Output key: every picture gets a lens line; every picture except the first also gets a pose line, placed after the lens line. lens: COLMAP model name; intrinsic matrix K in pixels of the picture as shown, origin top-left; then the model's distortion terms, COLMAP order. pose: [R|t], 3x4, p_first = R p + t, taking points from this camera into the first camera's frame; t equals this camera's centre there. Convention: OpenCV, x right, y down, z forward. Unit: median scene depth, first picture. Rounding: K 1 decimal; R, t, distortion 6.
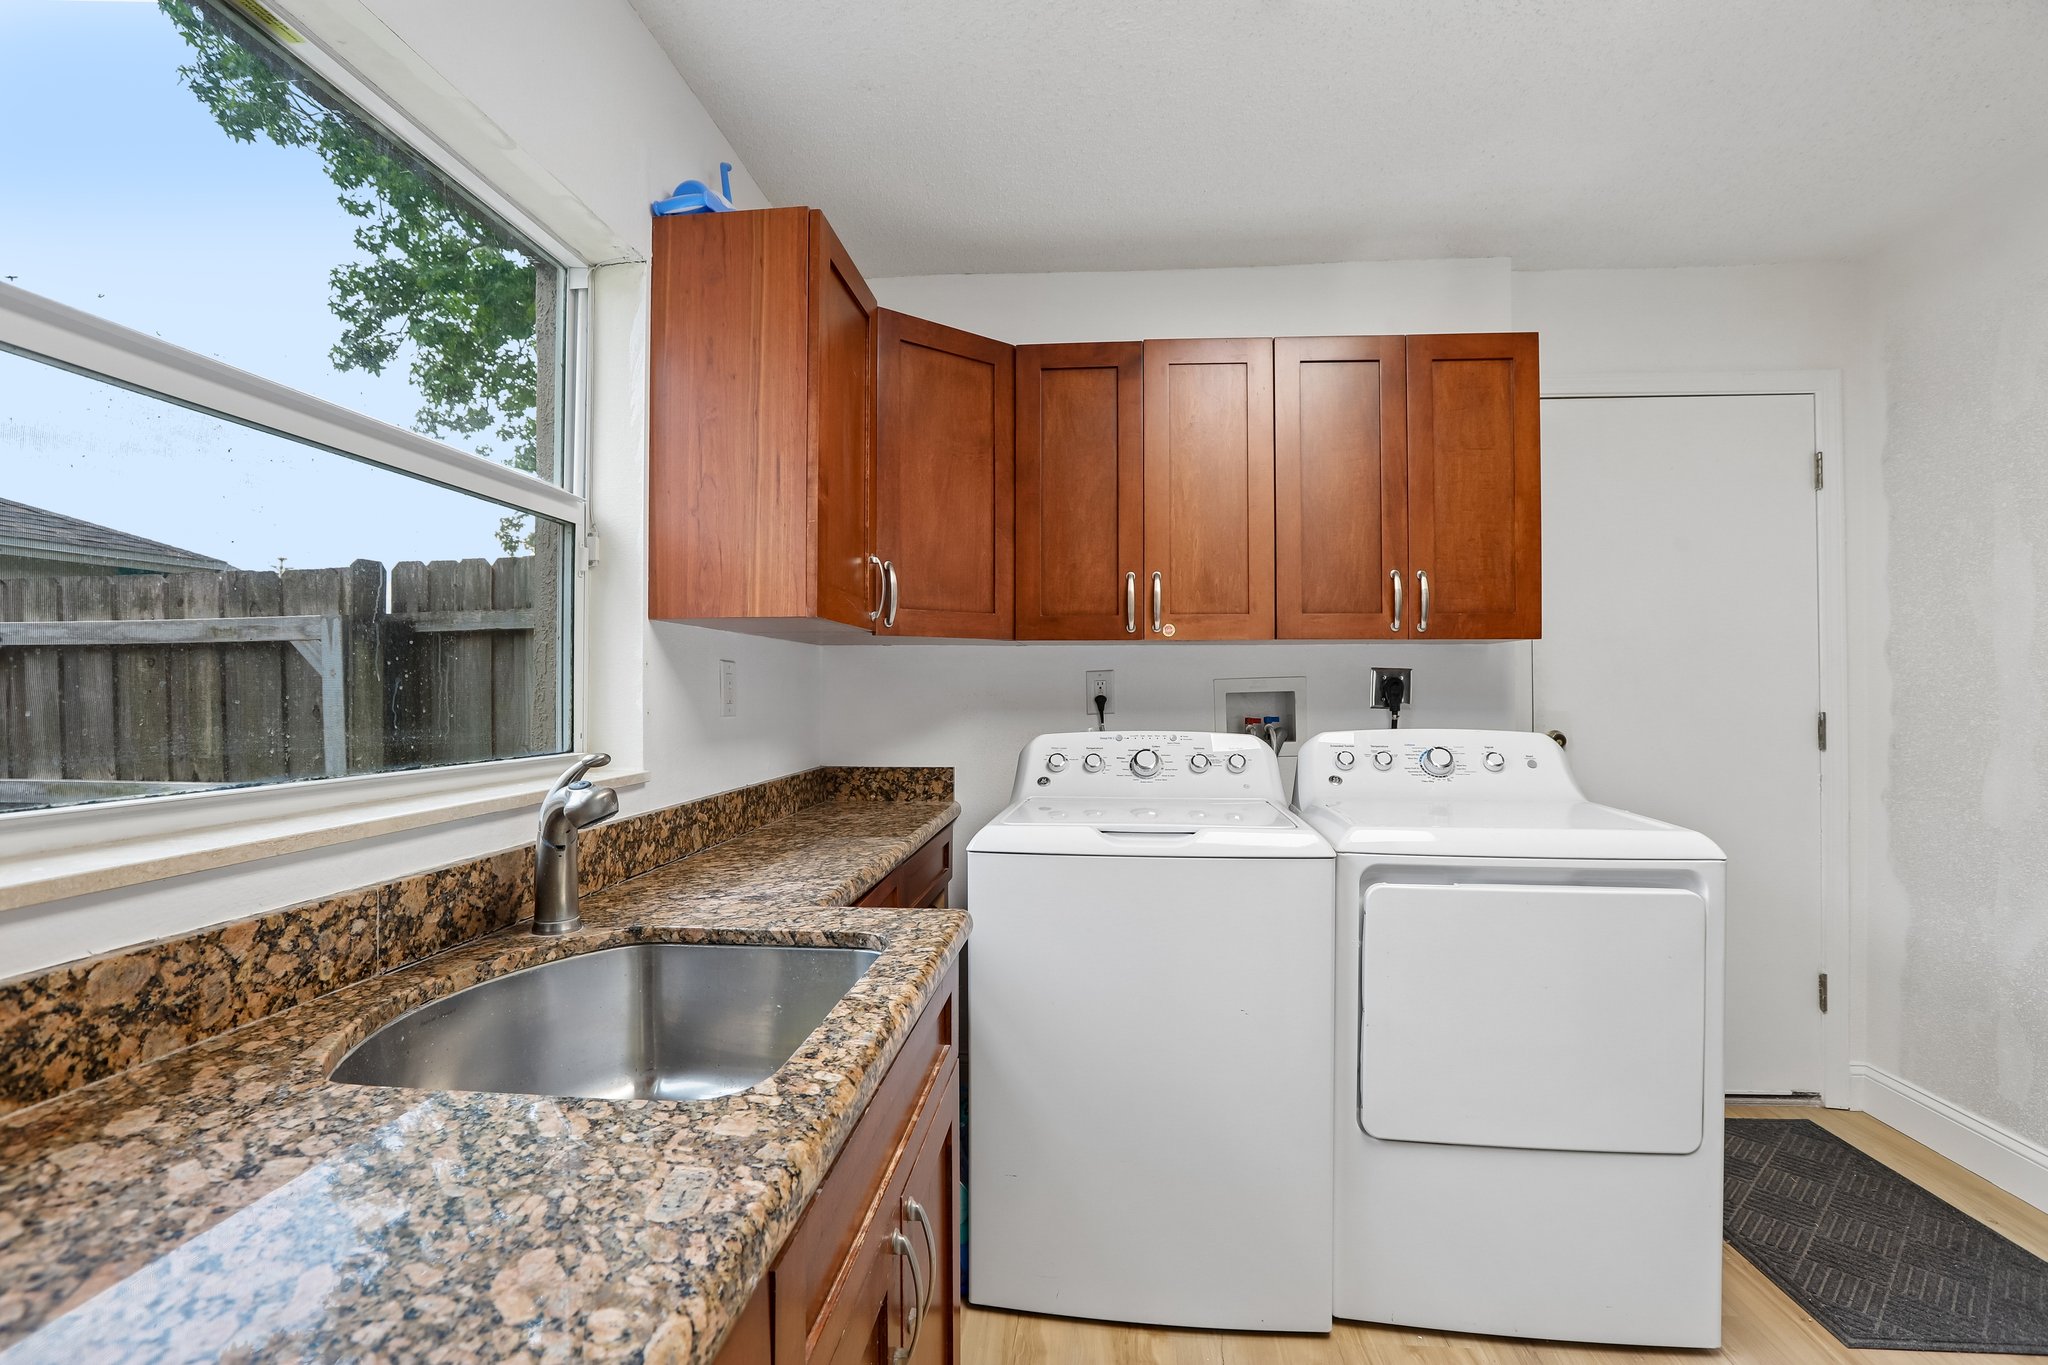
lens RADIAL K [[937.3, 0, 1020.7], [0, 937.3, 686.1], [0, 0, 1]] dist [-0.042632, 0.015816]
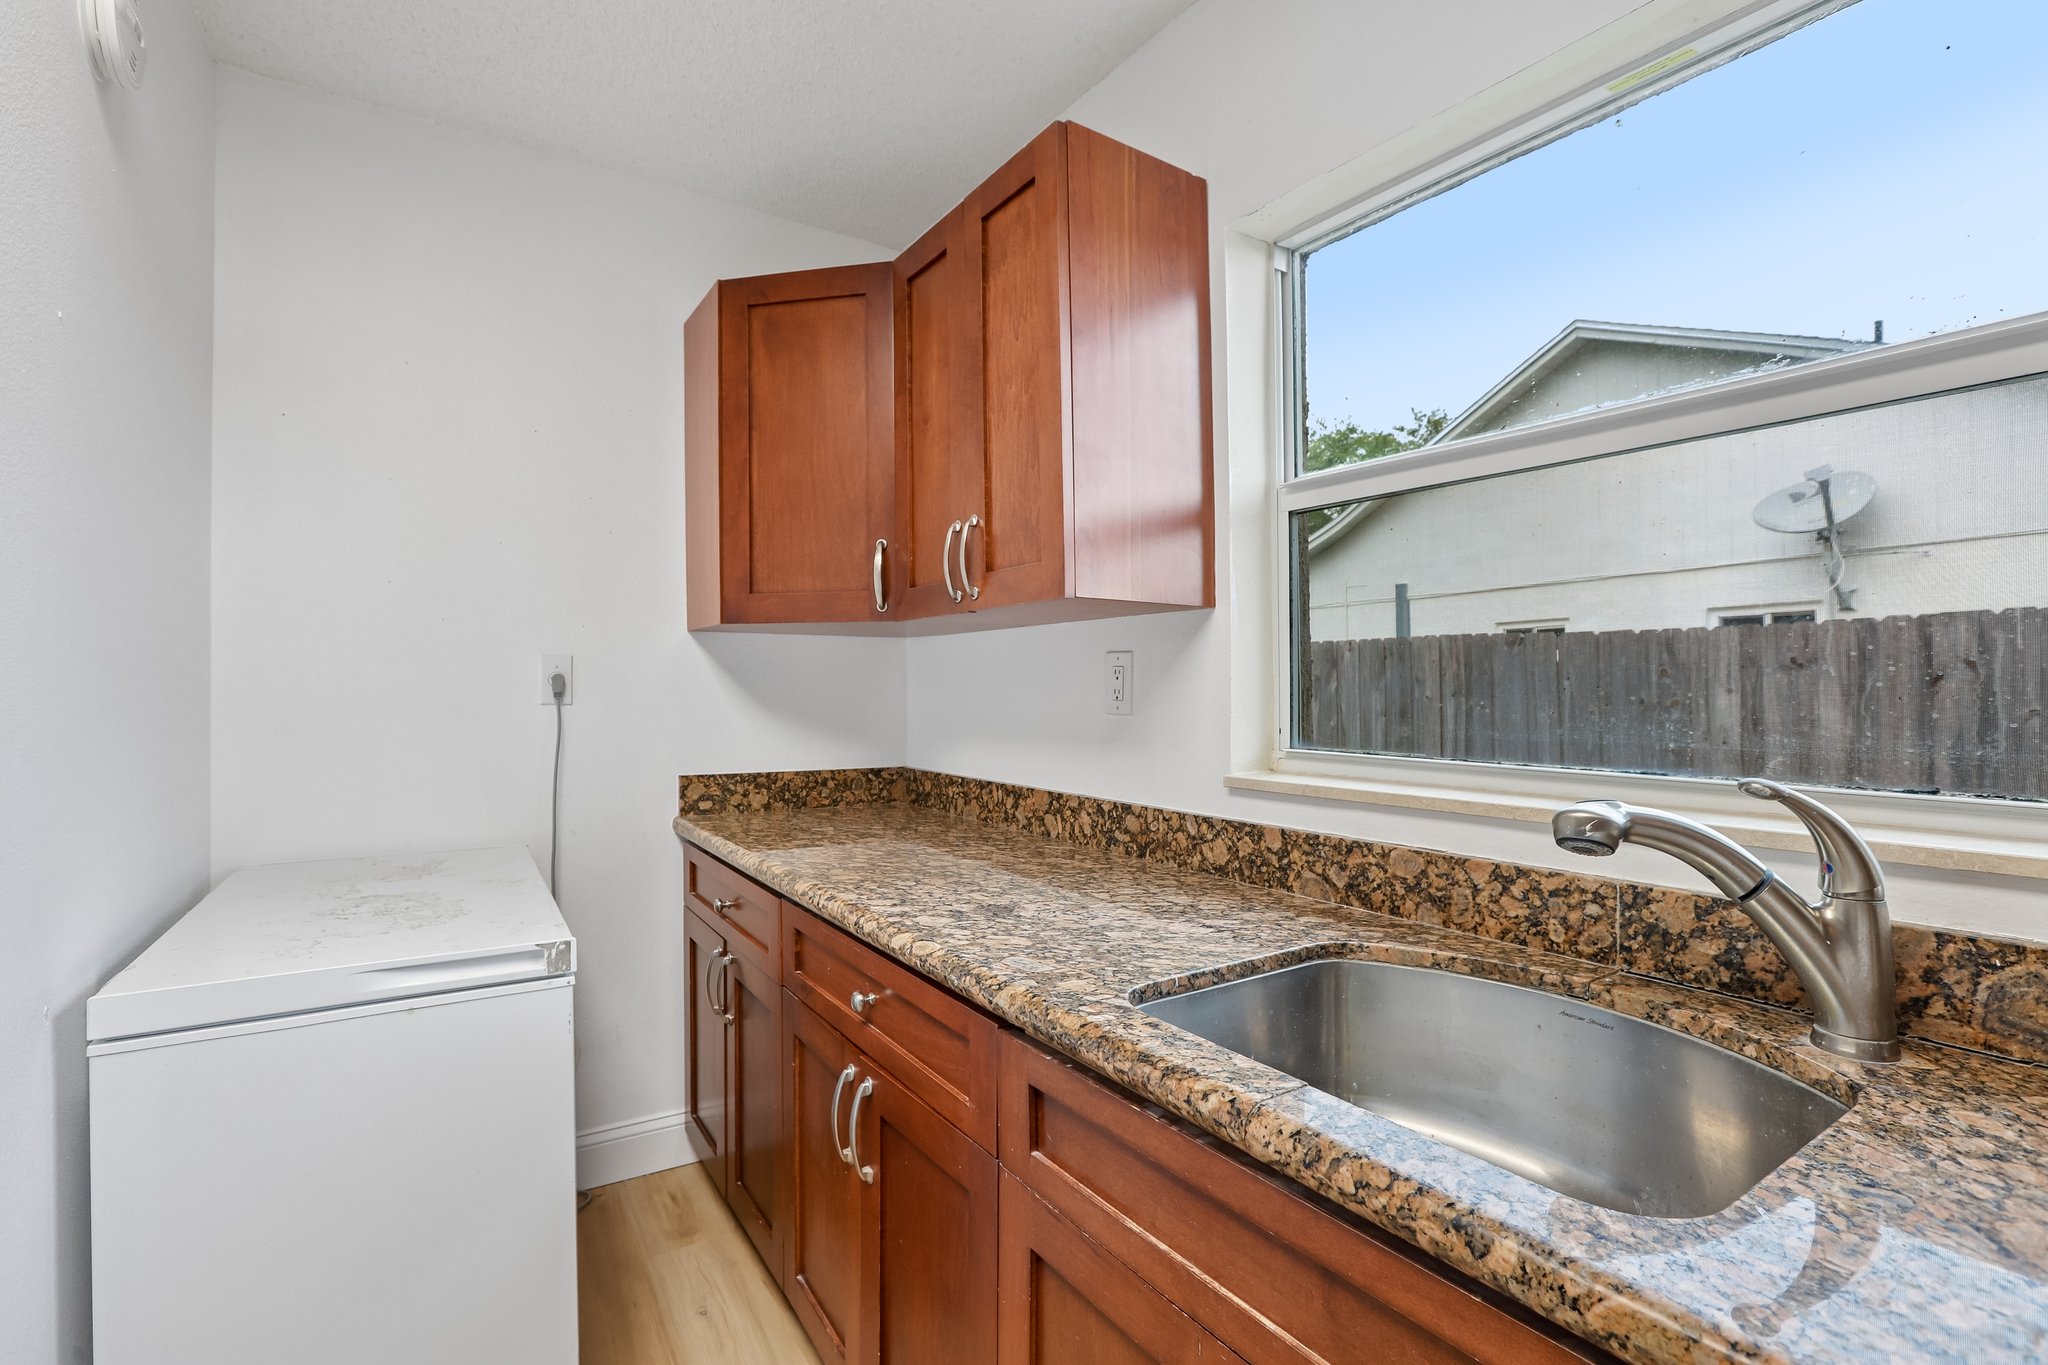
lens RADIAL K [[937.3, 0, 1020.7], [0, 937.3, 686.1], [0, 0, 1]] dist [-0.042632, 0.015816]
pose [[-0.778459, -0.002788, -0.627689, 0.574993], [0.002714, 0.999966, -0.007807, 0.011108], [0.627689, -0.007782, -0.778425, 1.752180]]
